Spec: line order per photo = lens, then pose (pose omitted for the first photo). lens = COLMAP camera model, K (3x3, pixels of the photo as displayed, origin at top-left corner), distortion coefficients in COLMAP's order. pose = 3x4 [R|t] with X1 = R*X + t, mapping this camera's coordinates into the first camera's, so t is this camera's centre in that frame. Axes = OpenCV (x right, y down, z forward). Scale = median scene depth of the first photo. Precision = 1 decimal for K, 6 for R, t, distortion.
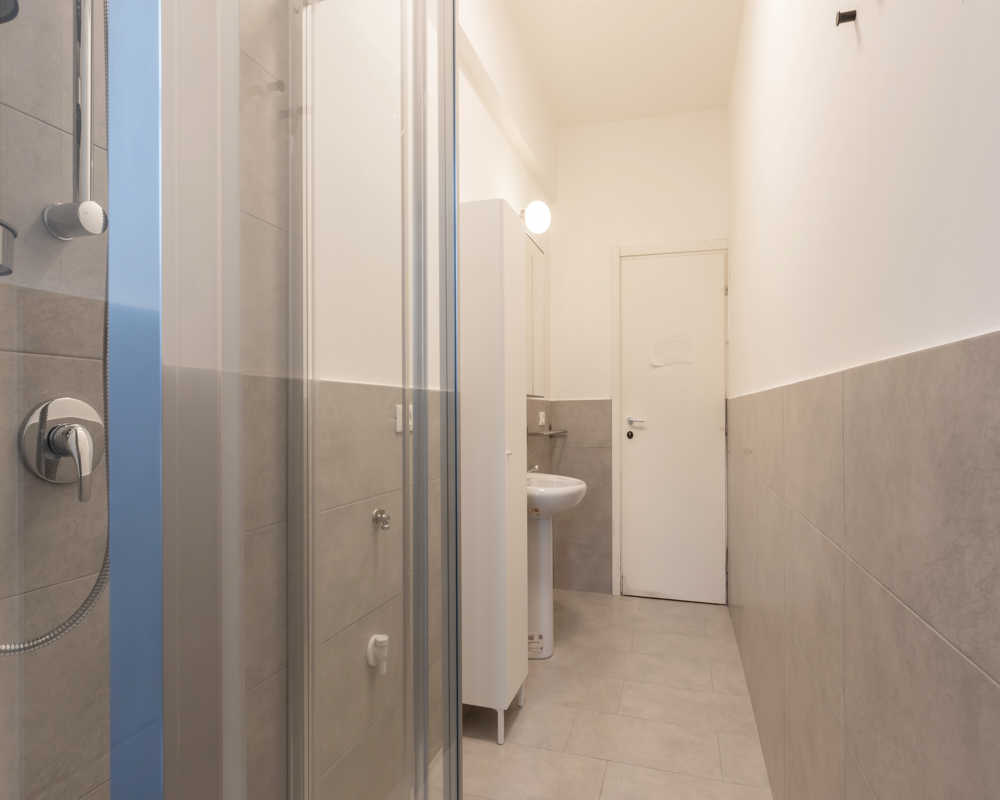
lens RADIAL K [[503.2, 0, 547.8], [0, 503.2, 404.7], [0, 0, 1]] dist [-0.000864, 0.022792]
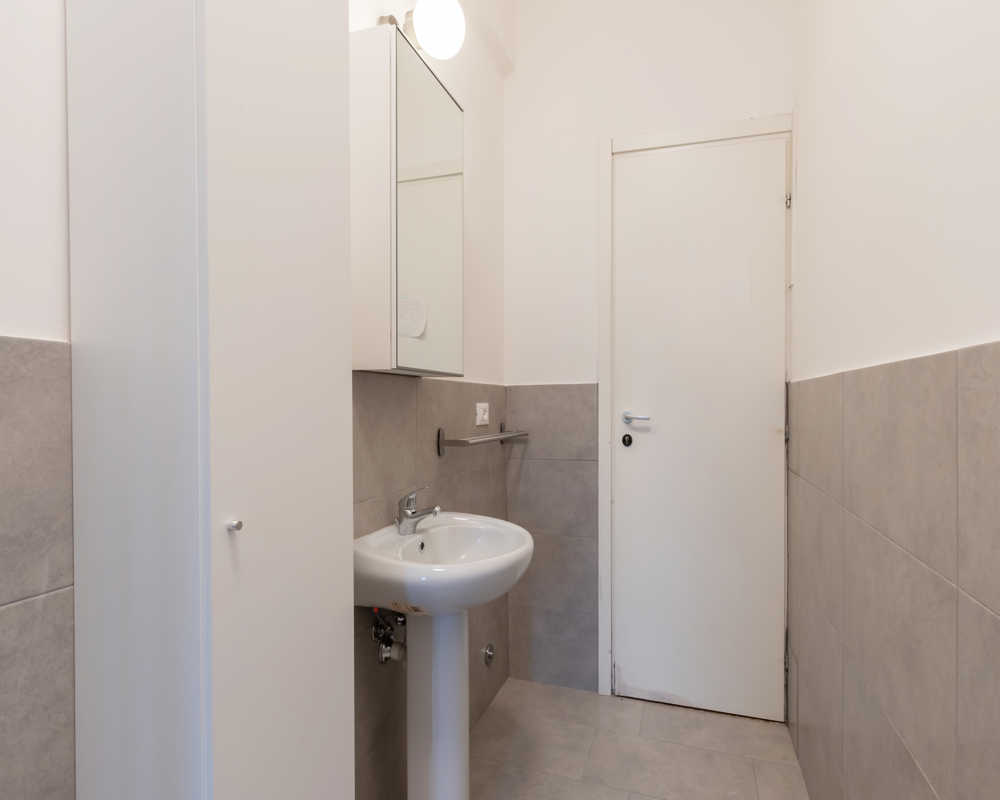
lens RADIAL K [[503.2, 0, 547.8], [0, 503.2, 404.7], [0, 0, 1]] dist [-0.000864, 0.022792]
pose [[0.998203, 0.002647, -0.059871, 0.102327], [-0.001803, 0.999898, 0.014153, 0.007218], [0.059903, -0.014020, 0.998106, 0.371423]]
